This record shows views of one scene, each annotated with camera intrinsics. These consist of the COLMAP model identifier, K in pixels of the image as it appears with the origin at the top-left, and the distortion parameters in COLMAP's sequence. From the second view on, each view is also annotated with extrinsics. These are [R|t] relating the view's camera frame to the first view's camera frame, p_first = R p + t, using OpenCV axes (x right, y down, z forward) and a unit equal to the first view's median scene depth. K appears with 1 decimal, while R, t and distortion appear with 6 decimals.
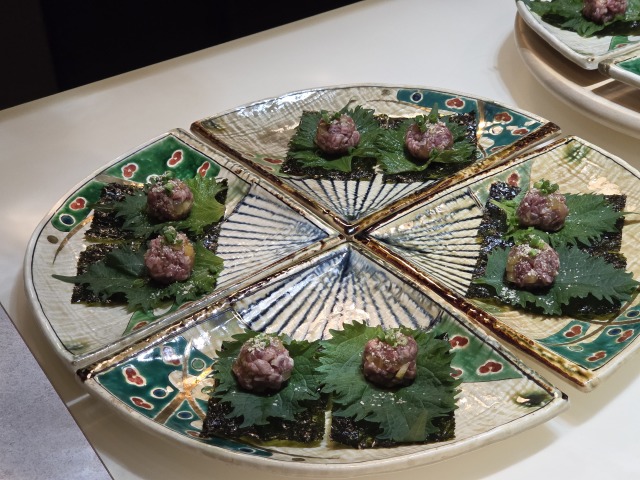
lens RADIAL K [[1289.4, 0, 320.1], [0, 1289.4, 240.0], [0, 0, 1]] dist [-0.013124, 0.000000]
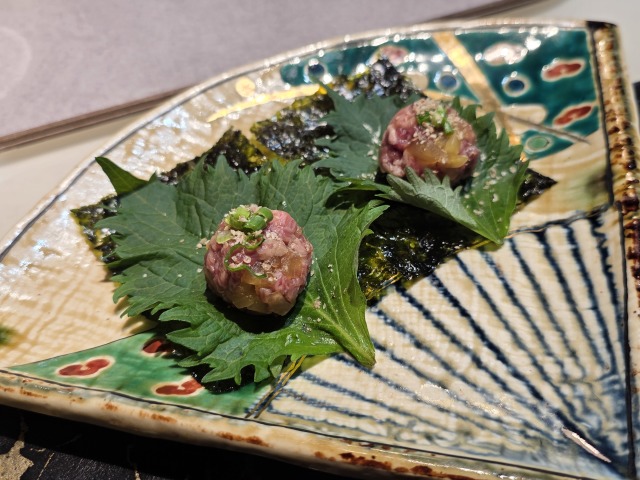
lens RADIAL K [[631.4, 0, 321.1], [0, 631.4, 239.2], [0, 0, 1]] dist [-0.016036, 0.000000]
pose [[-0.726753, 0.608423, -0.318827, 0.101928], [-0.273339, 0.169664, 0.946837, -0.147483], [0.630171, 0.775265, 0.043002, 0.909796]]
